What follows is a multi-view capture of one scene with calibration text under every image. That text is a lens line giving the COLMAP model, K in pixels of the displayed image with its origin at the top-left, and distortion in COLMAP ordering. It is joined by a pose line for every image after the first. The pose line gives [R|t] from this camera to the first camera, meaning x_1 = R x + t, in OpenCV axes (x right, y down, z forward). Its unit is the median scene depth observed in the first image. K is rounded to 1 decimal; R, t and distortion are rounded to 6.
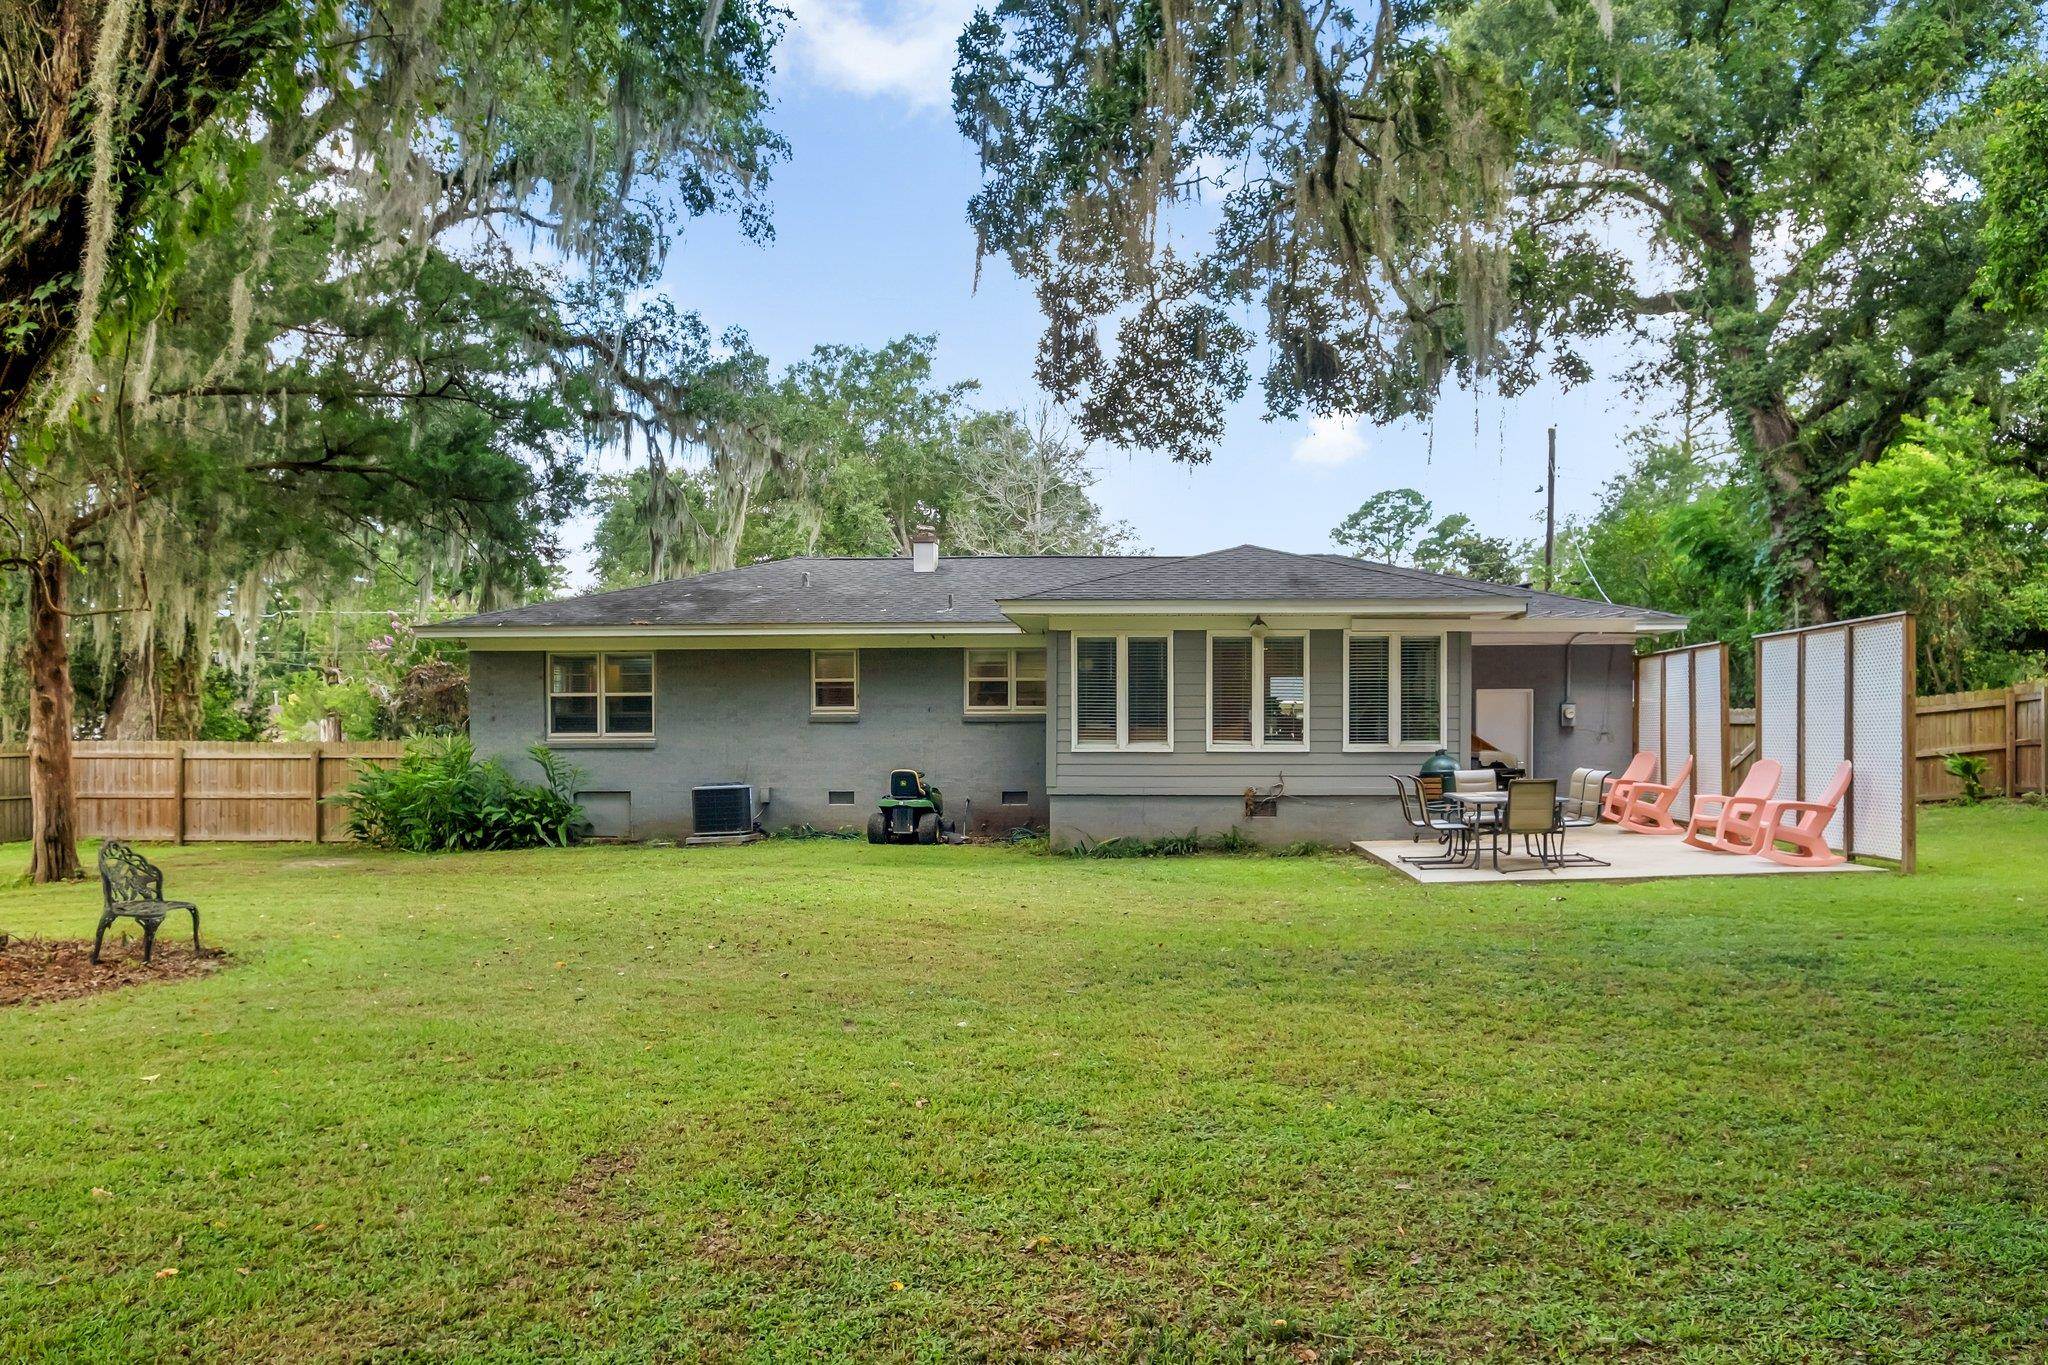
lens RADIAL K [[1403.9, 0, 1079.6], [0, 1403.9, 734.7], [0, 0, 1]] dist [0.011282, 0.002380]
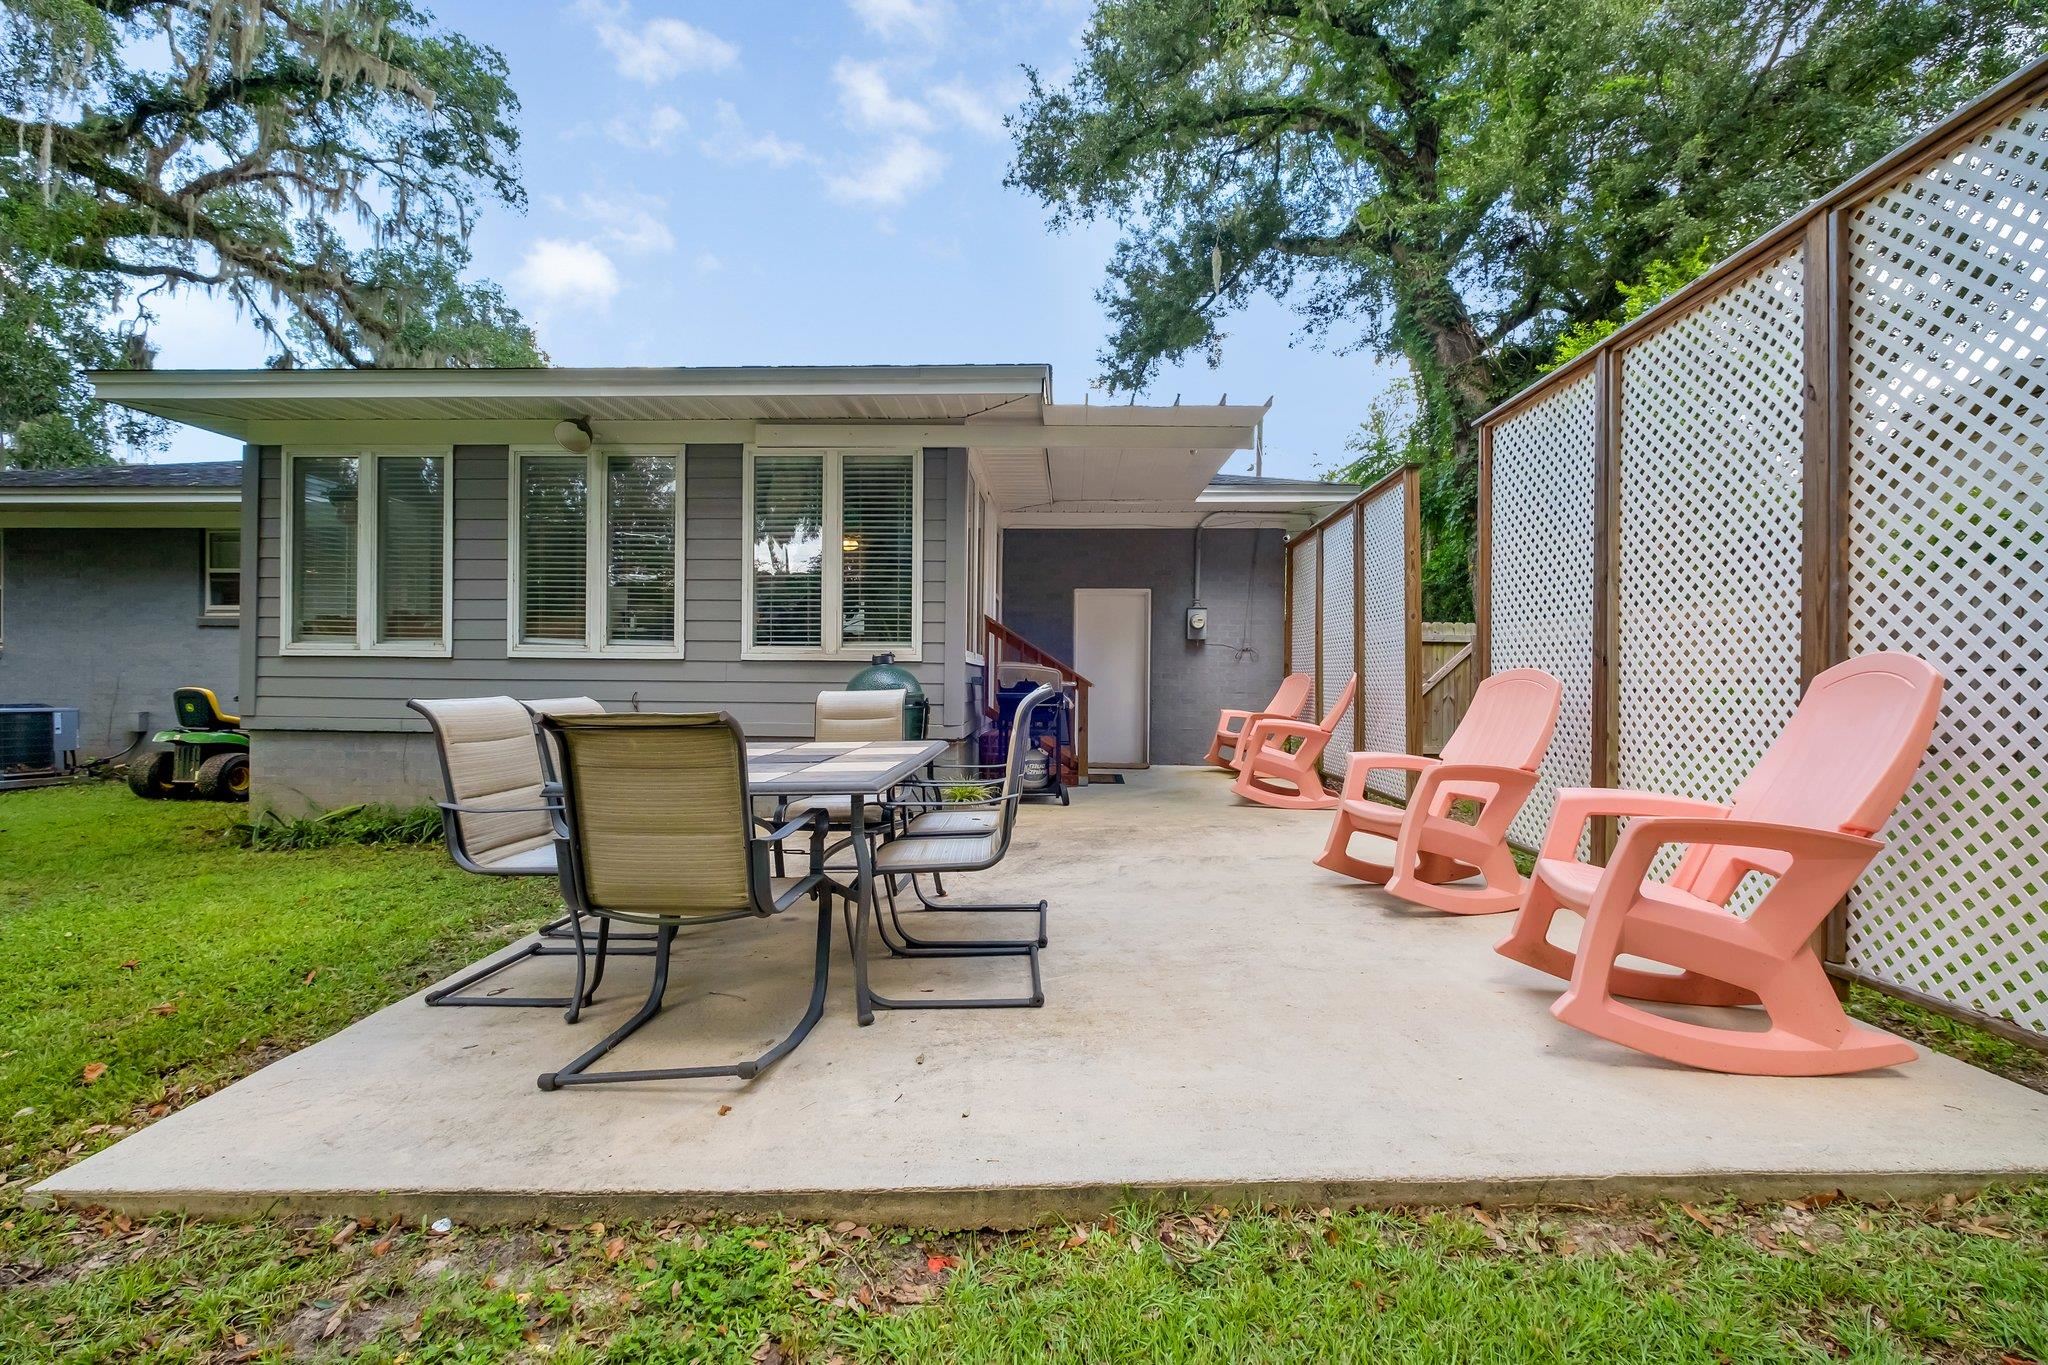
lens RADIAL K [[873.9, 0, 1018.4], [0, 873.9, 682.1], [0, 0, 1]] dist [-0.012872, 0.000164]
pose [[0.999799, 0.011341, 0.016547, 0.255940], [-0.011333, 0.999936, -0.000605, 0.017575], [-0.016553, 0.000417, 0.999863, 0.566966]]
